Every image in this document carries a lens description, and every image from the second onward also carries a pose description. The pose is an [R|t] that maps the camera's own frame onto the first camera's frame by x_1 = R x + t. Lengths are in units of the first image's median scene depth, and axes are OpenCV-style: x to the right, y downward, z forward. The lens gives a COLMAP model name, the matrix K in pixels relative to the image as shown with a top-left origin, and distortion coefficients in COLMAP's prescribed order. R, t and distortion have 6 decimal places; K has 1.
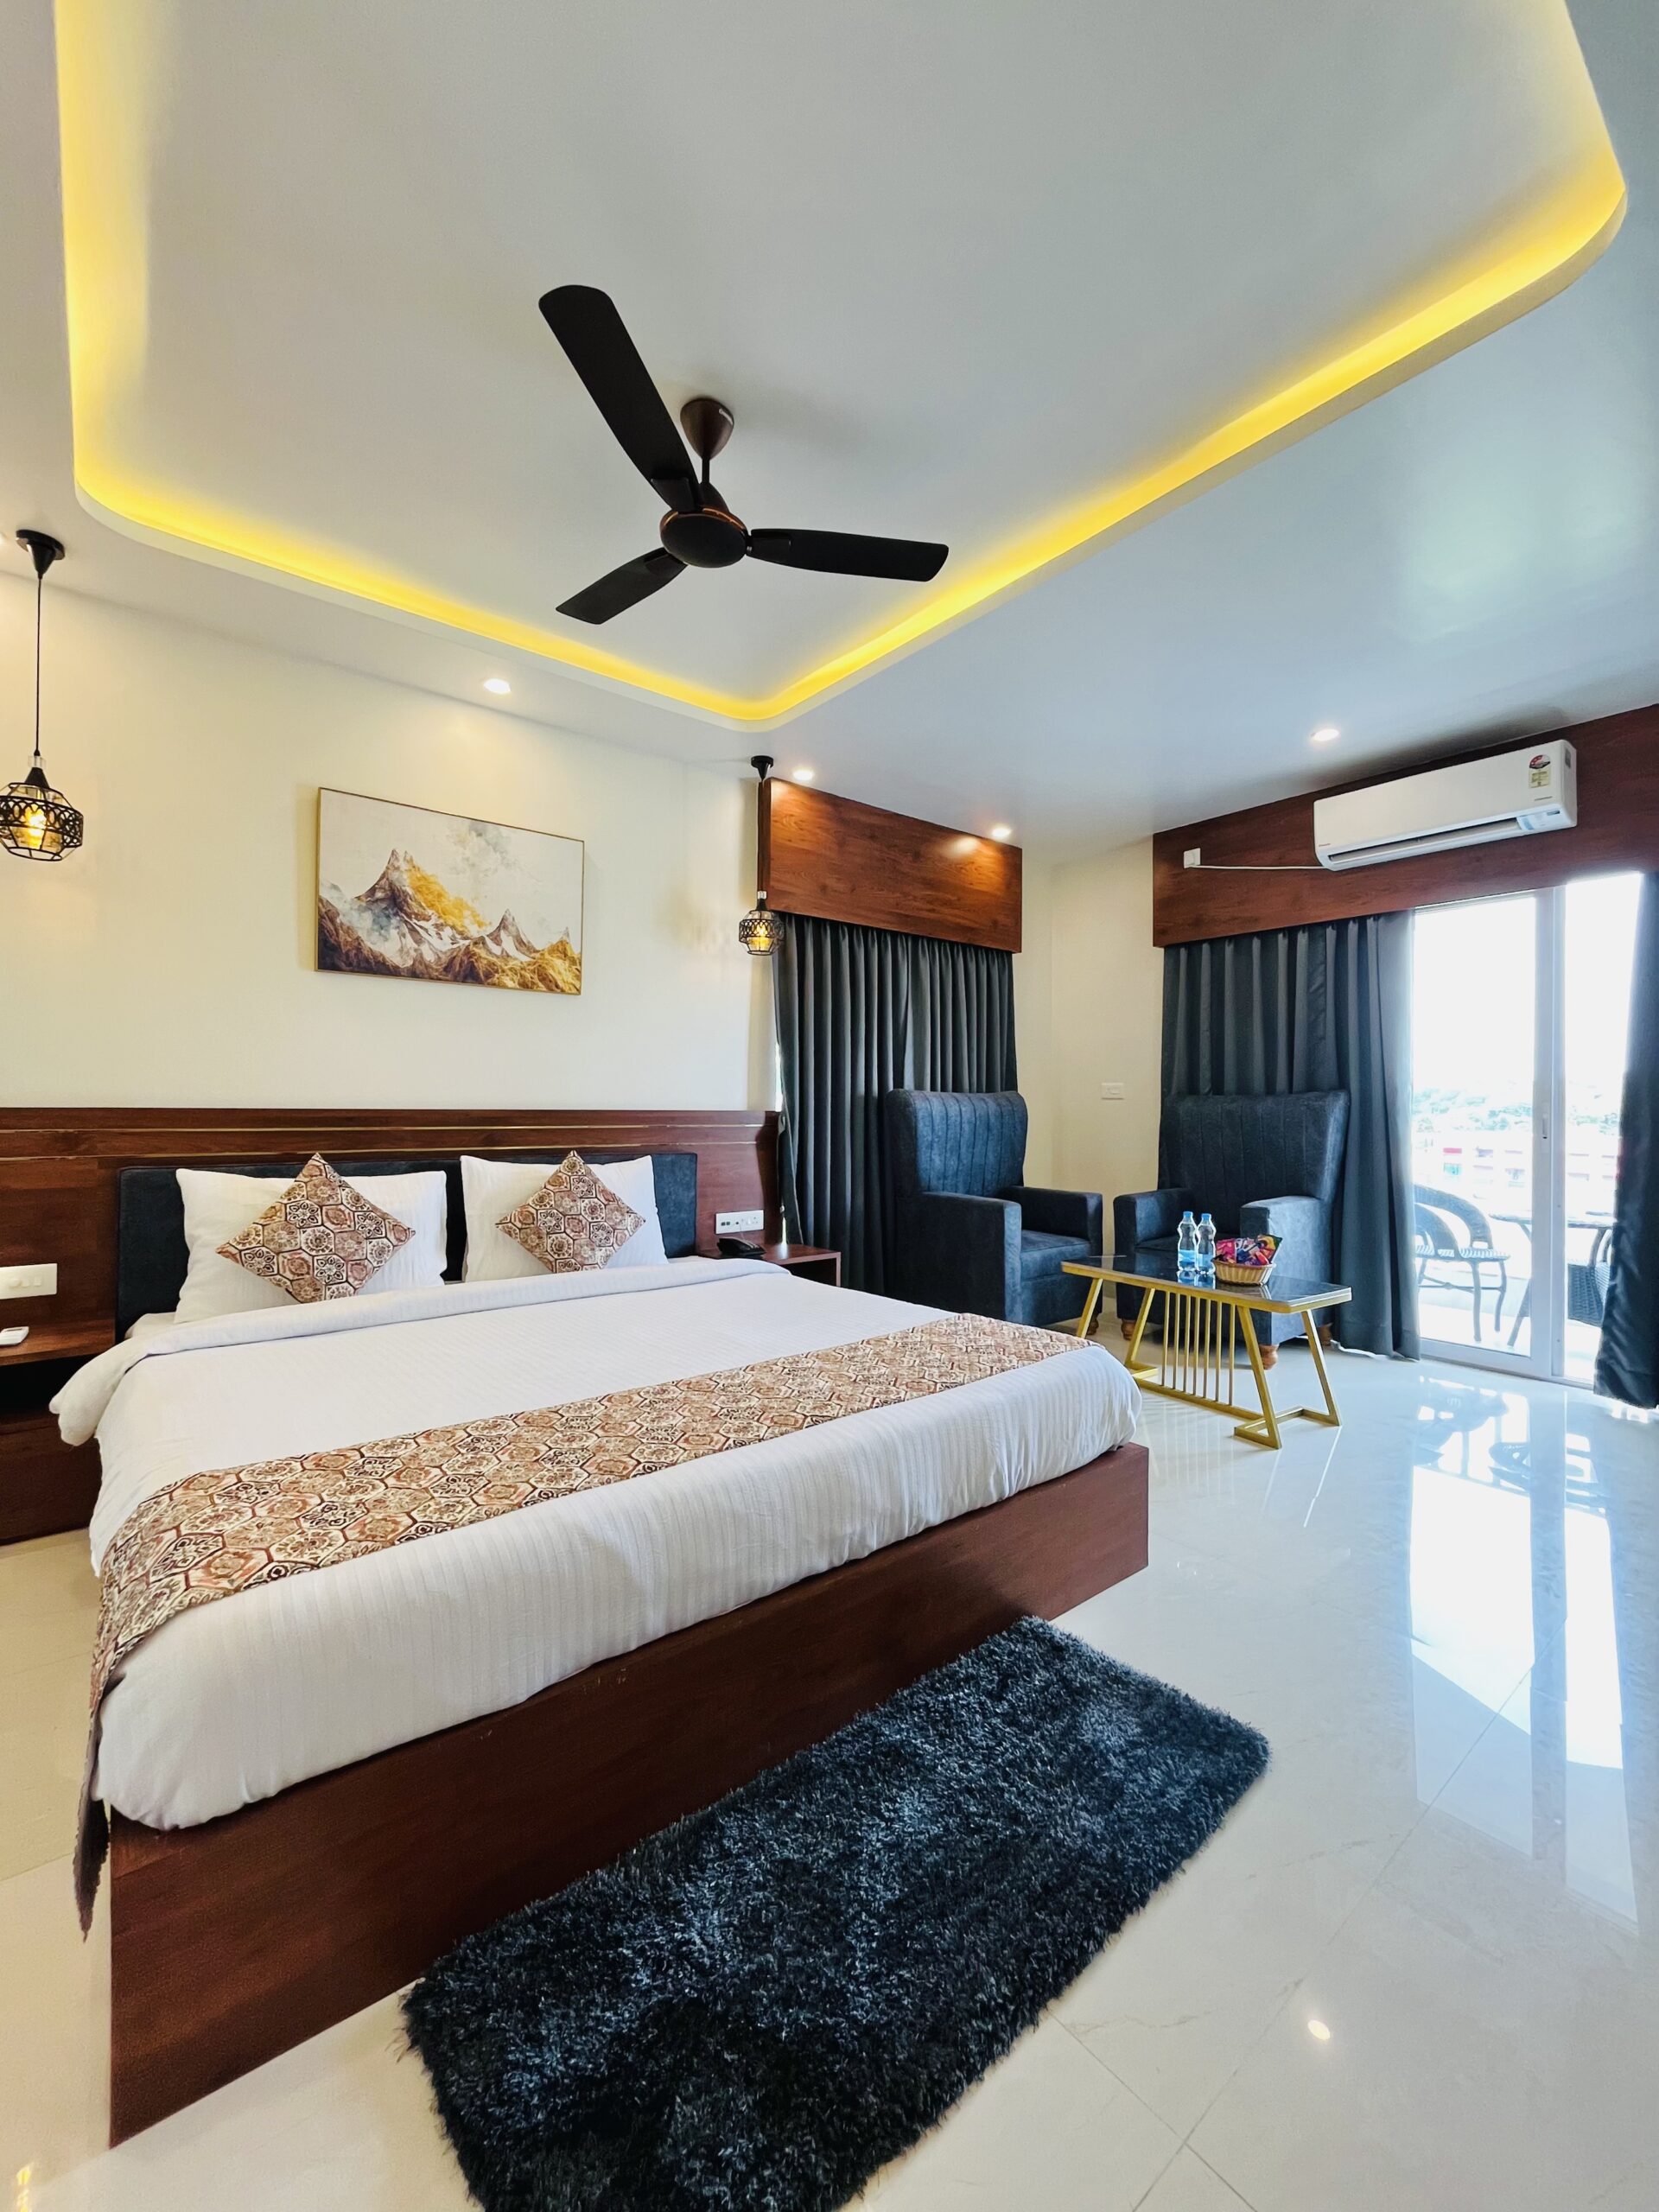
lens RADIAL K [[896.9, 0, 824.2], [0, 896.9, 1105.7], [0, 0, 1]] dist [-0.003823, 0.000003]
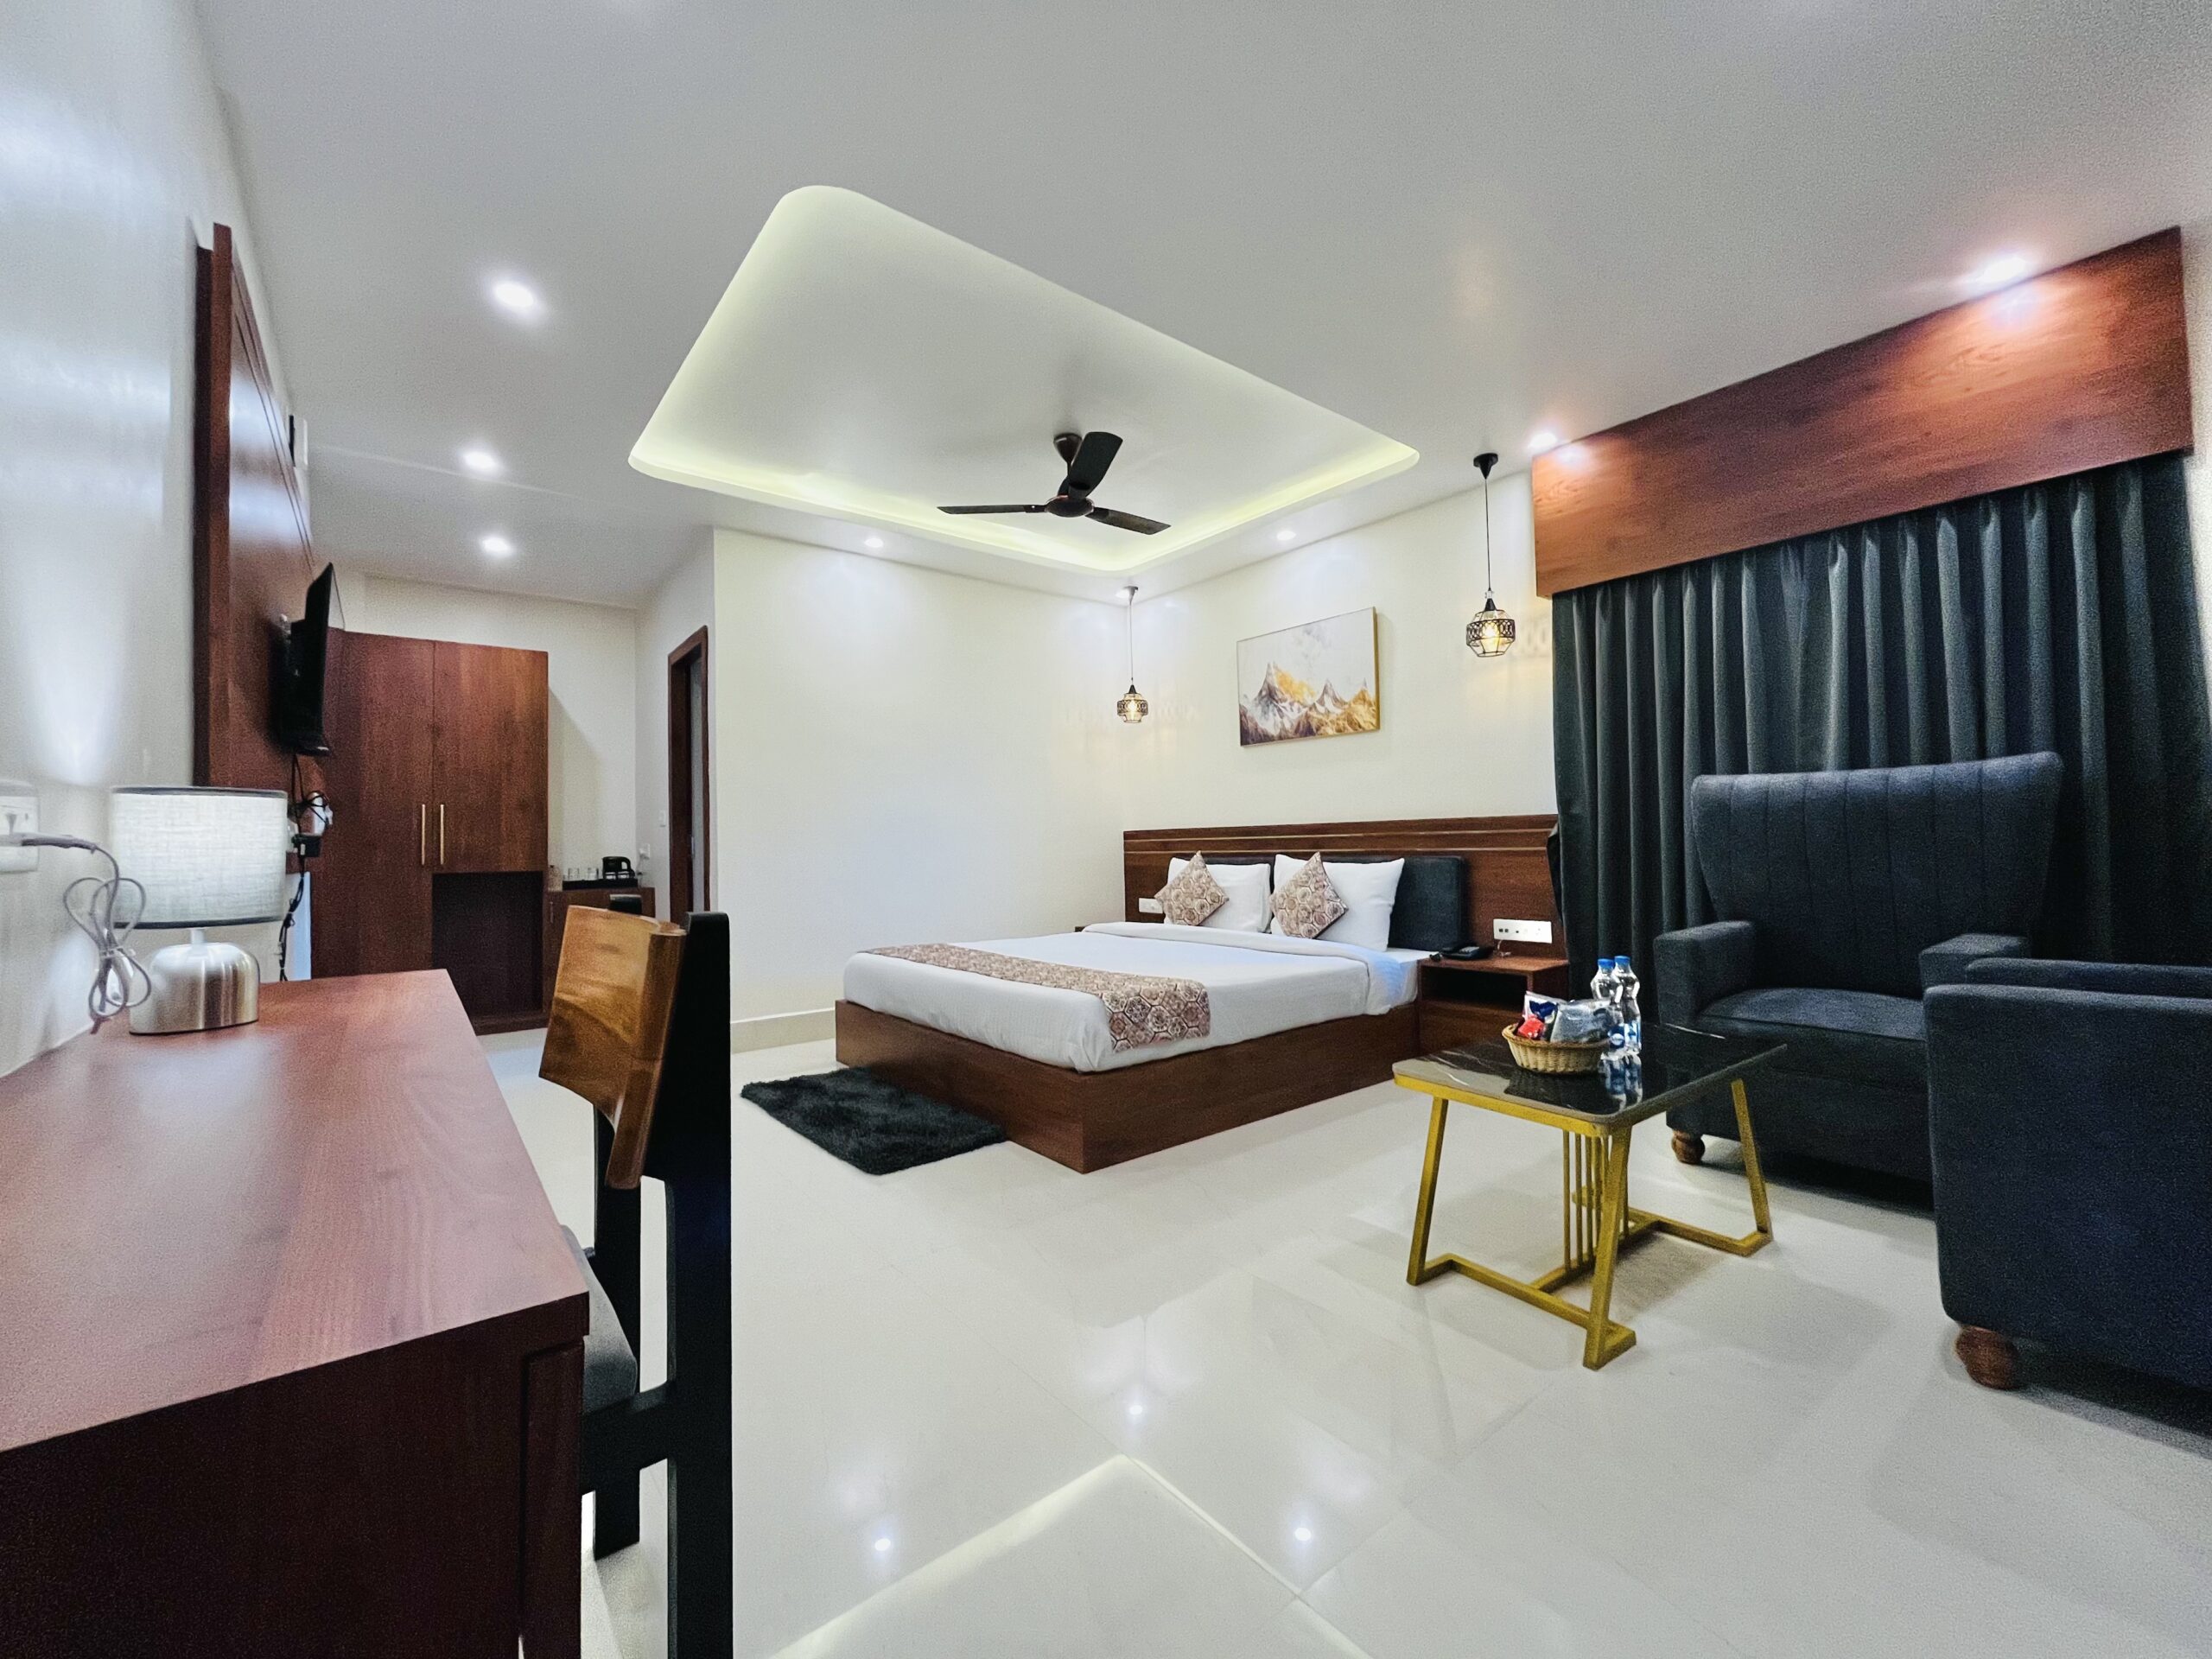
lens RADIAL K [[896.9, 0, 1109.7], [0, 896.9, 828.1], [0, 0, 1]] dist [-0.003823, 0.000003]
pose [[-0.005542, -0.025256, -0.999666, 1.050578], [0.023546, 0.999401, -0.025380, 0.038964], [0.999707, -0.023679, -0.004944, 0.680564]]
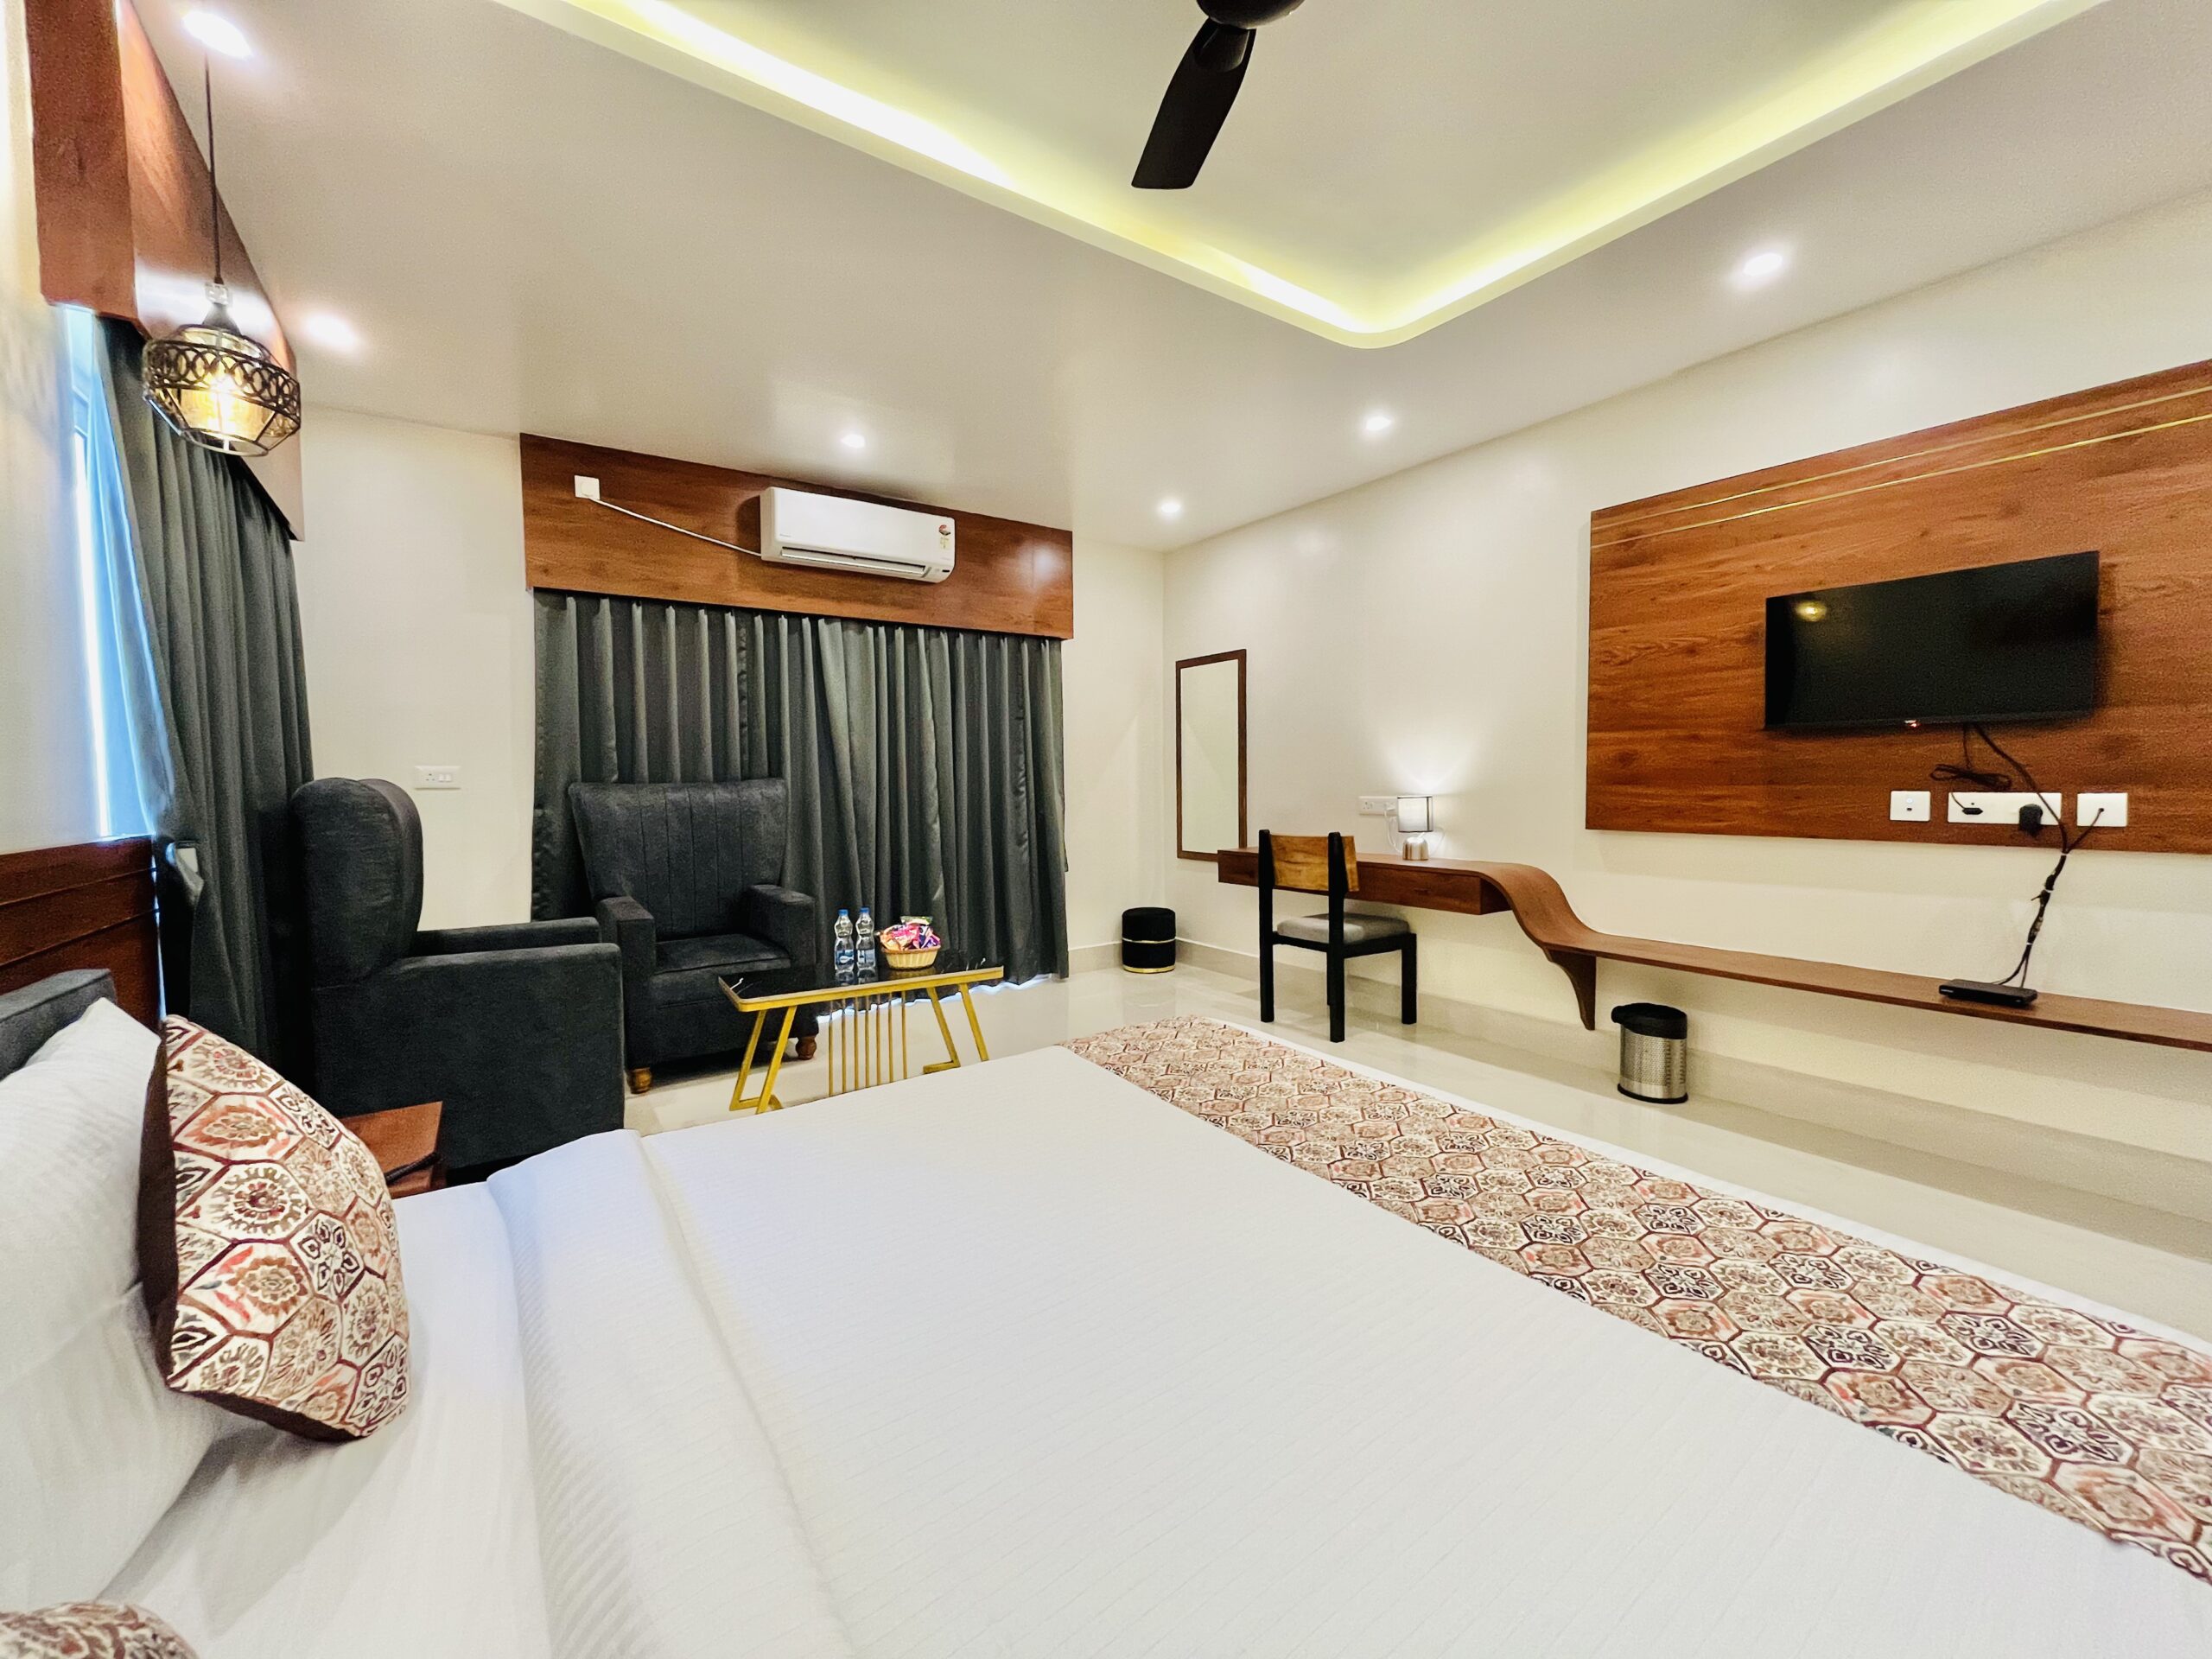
lens RADIAL K [[896.9, 0, 1114.8], [0, 896.9, 826.4], [0, 0, 1]] dist [-0.003823, 0.000003]
pose [[0.051595, -0.063120, 0.996671, -0.536801], [0.008285, 0.997993, 0.062775, -0.028002], [-0.998634, 0.005019, 0.052014, 0.685163]]
